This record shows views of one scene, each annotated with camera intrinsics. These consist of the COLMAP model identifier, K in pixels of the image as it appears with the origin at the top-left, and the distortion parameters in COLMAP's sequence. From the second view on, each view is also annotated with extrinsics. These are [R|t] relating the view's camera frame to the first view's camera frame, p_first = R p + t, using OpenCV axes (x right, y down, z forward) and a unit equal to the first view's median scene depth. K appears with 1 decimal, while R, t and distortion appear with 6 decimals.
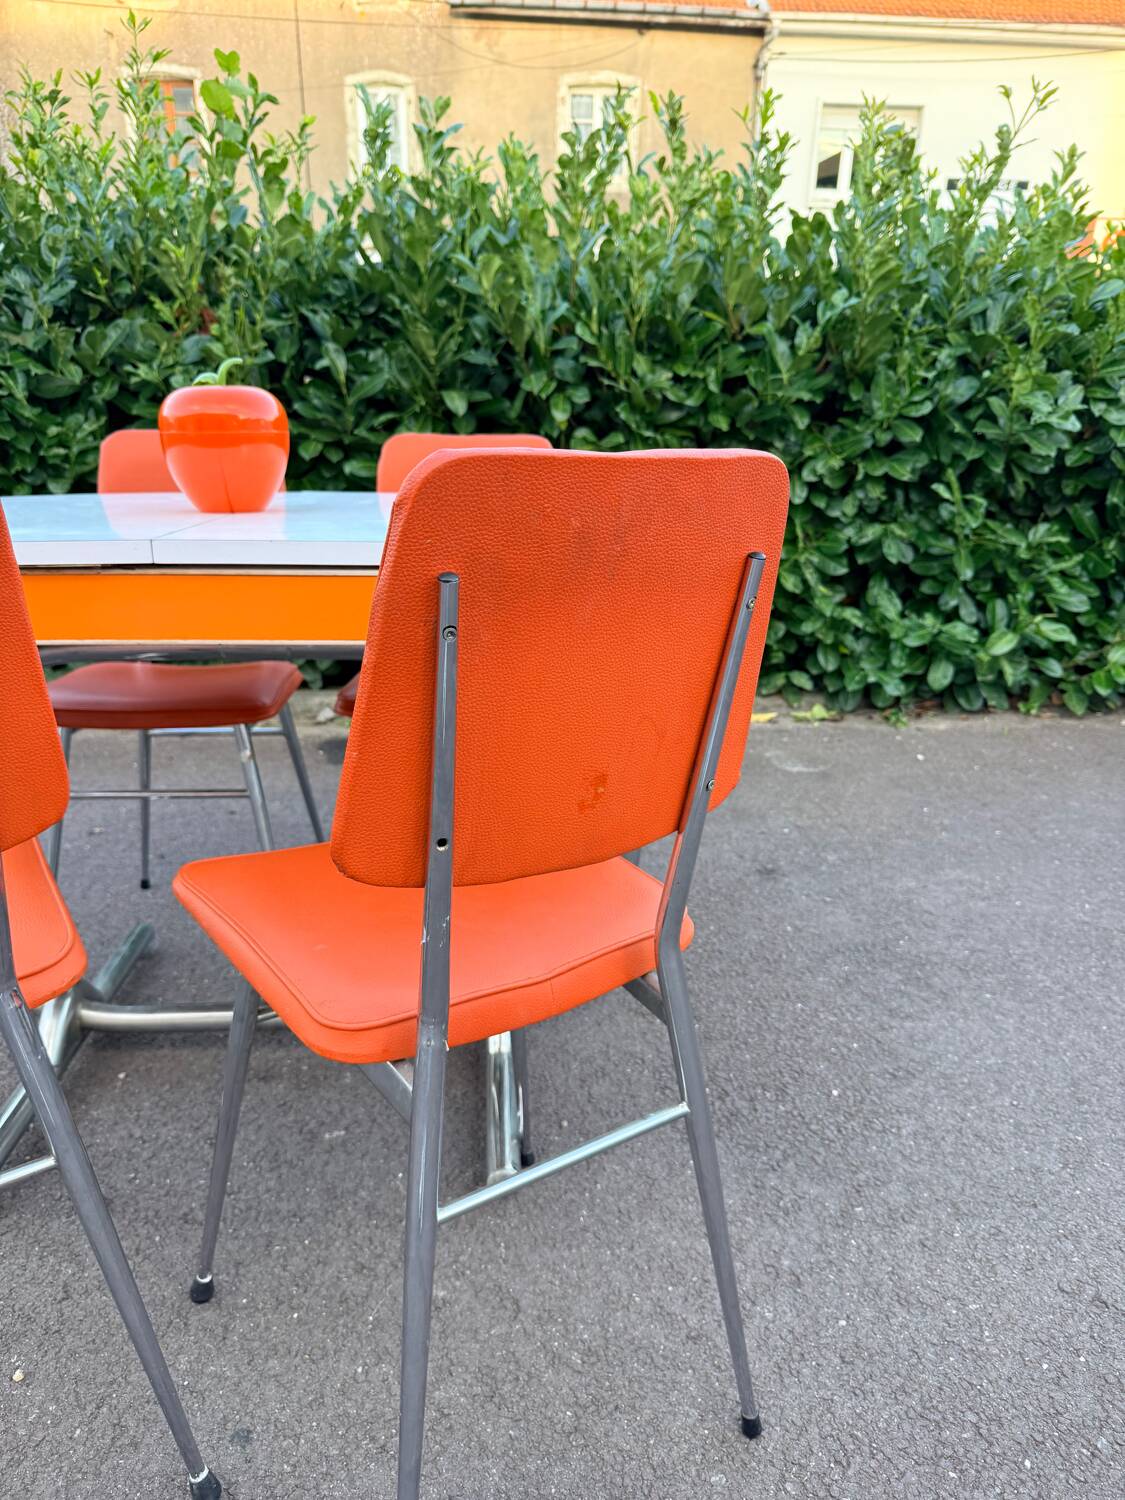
lens RADIAL K [[1077.9, 0, 560.8], [0, 1077.9, 755.8], [0, 0, 1]] dist [0.010513, -0.024212]
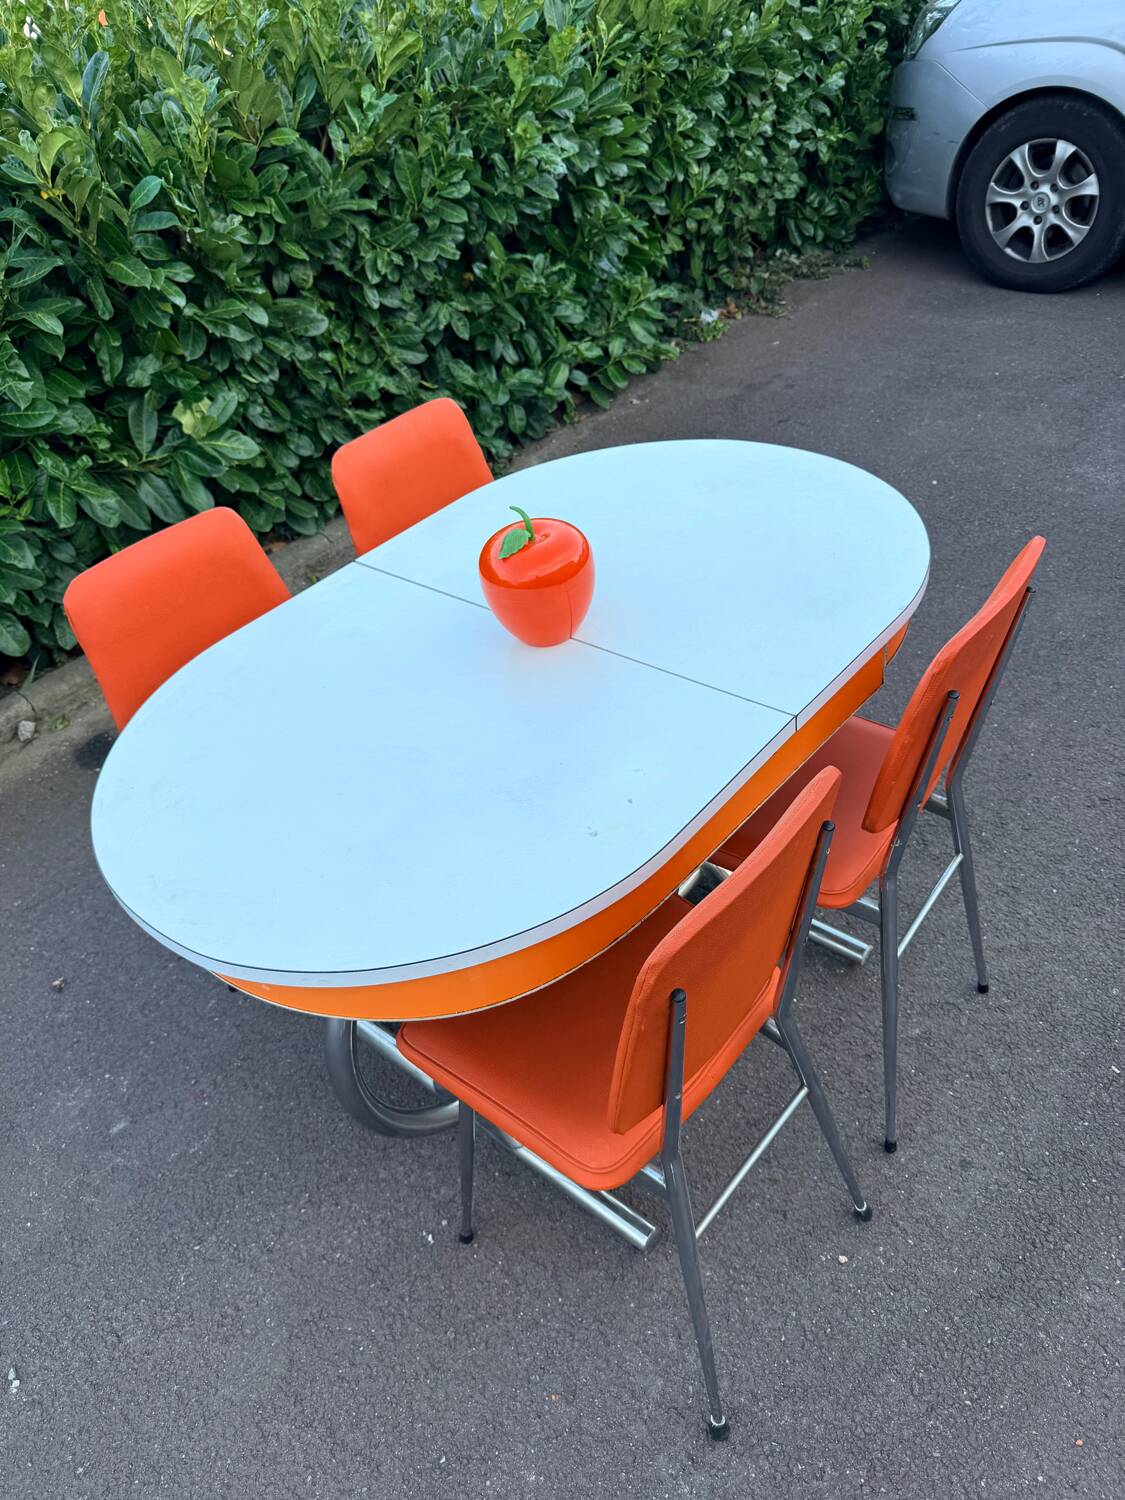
lens RADIAL K [[1077.9, 0, 572.3], [0, 1077.9, 745.3], [0, 0, 1]] dist [0.010513, -0.024212]
pose [[0.680951, -0.521987, 0.513649, -0.428197], [0.336617, 0.846004, 0.413480, -0.270687], [-0.650380, -0.108657, 0.751797, 0.087309]]
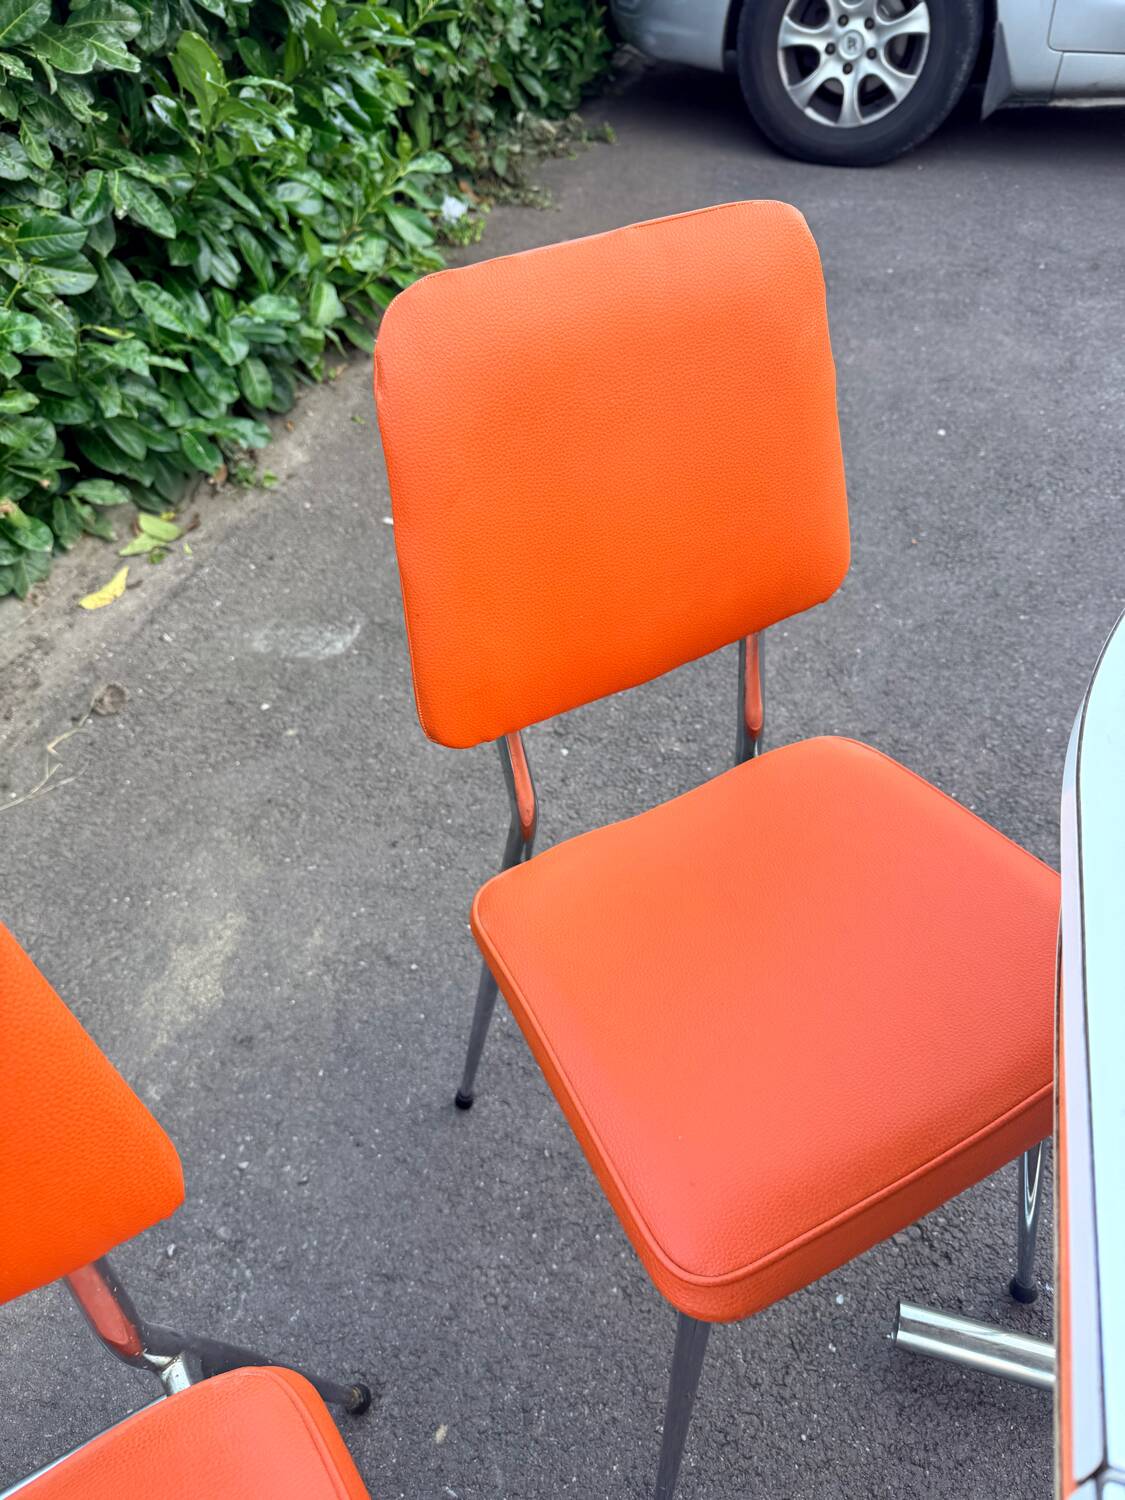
lens RADIAL K [[1077.9, 0, 568.2], [0, 1077.9, 749.1], [0, 0, 1]] dist [0.010513, -0.024212]
pose [[0.346234, -0.658726, 0.667983, -0.188927], [0.309524, 0.752363, 0.581502, -0.267052], [-0.885617, 0.005421, 0.464385, 0.619558]]
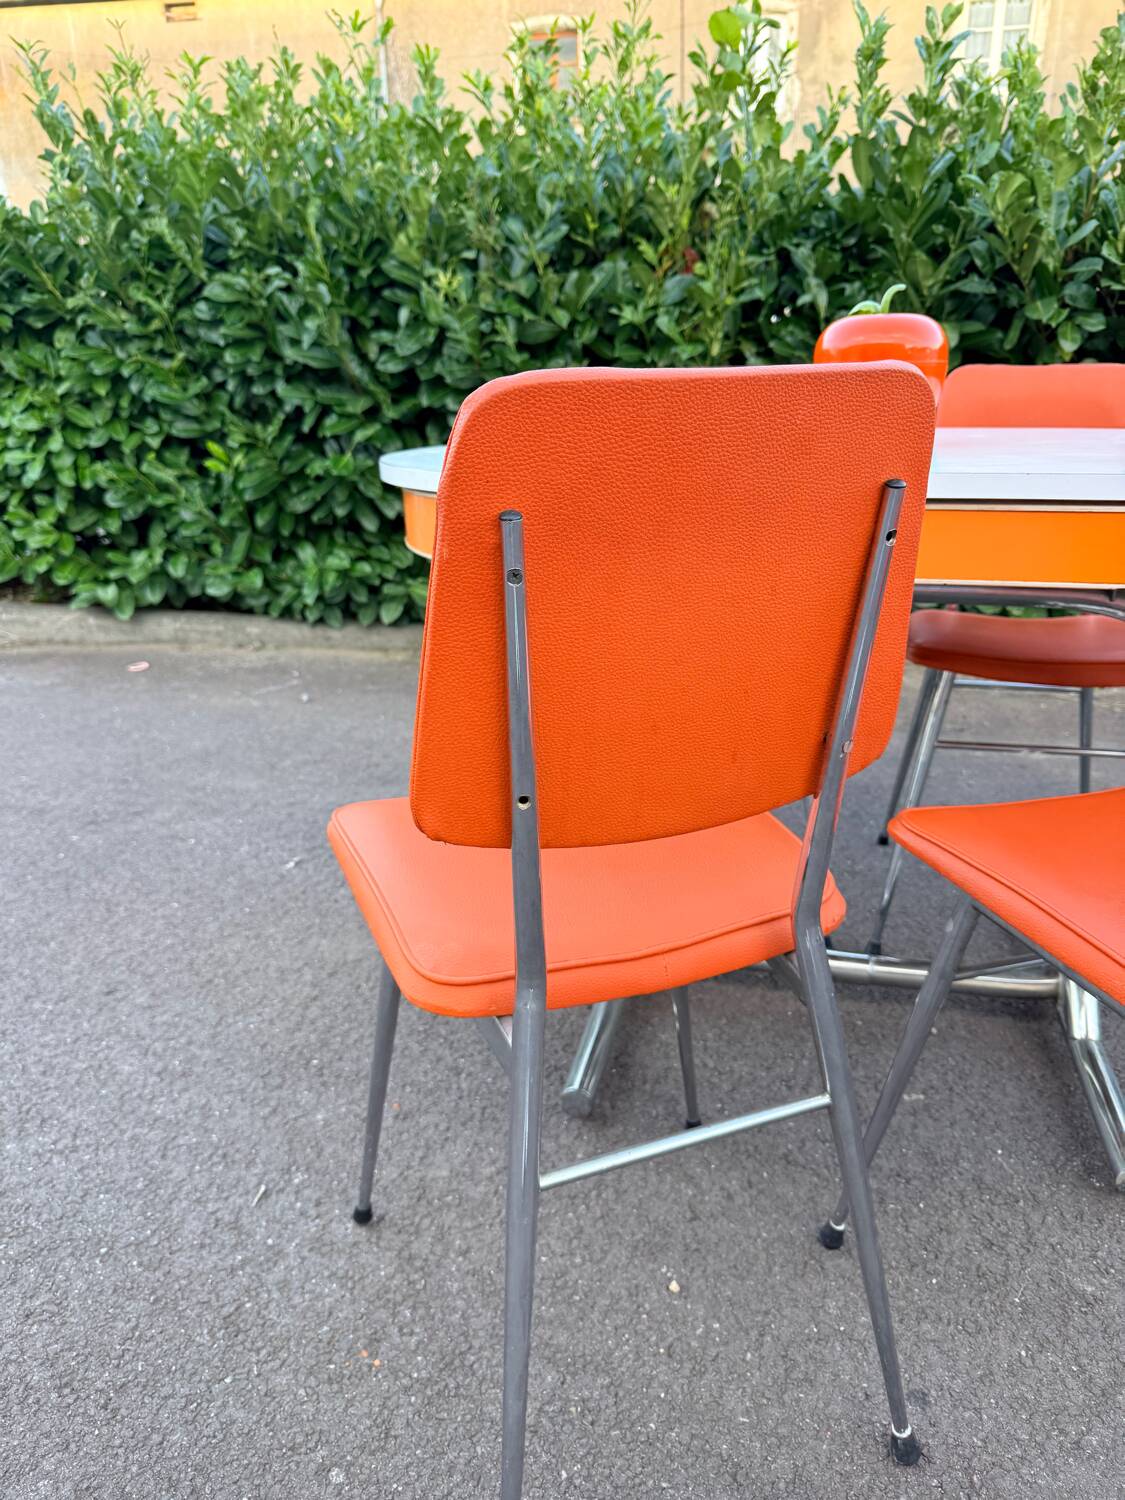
lens RADIAL K [[1077.9, 0, 558.0], [0, 1077.9, 744.8], [0, 0, 1]] dist [0.010513, -0.024212]
pose [[0.957675, 0.074317, -0.278095, -0.137322], [-0.063712, 0.996861, 0.046992, 0.005413], [0.280714, -0.027285, 0.959404, -0.005633]]
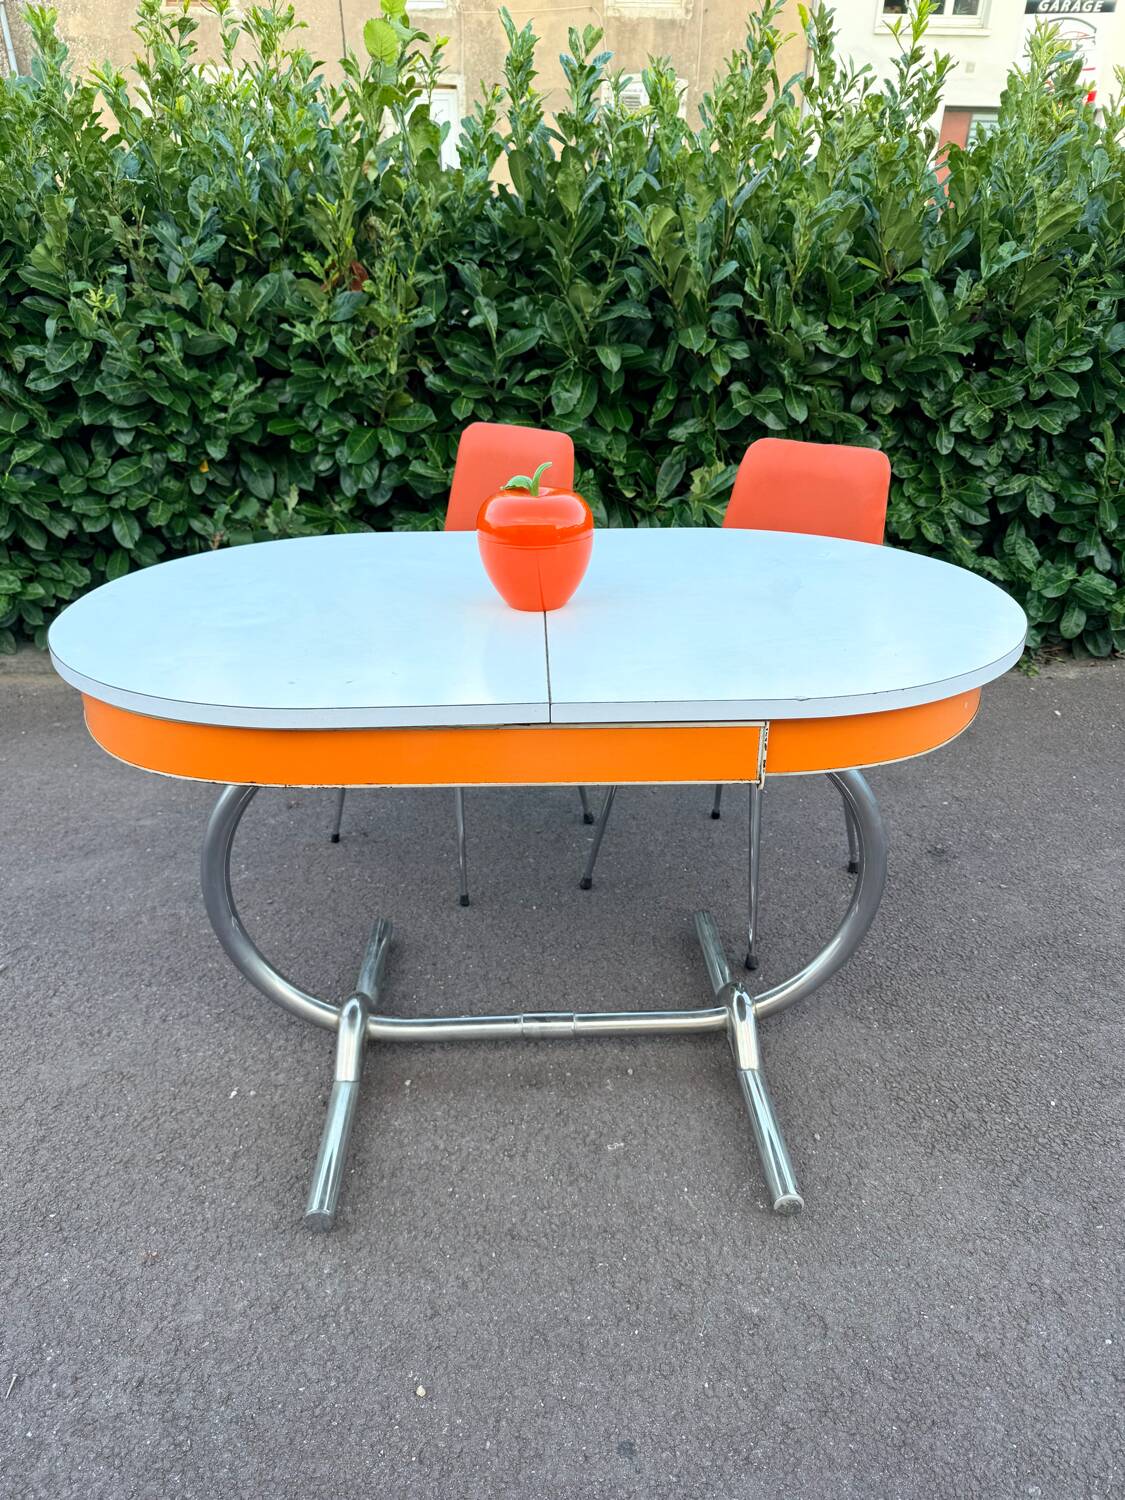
lens RADIAL K [[1077.9, 0, 566.1], [0, 1077.9, 745.5], [0, 0, 1]] dist [0.010513, -0.024212]
pose [[0.999853, 0.000916, -0.017107, -0.123528], [0.001265, 0.991895, 0.127056, -0.105153], [0.017084, -0.127059, 0.991748, -0.031008]]
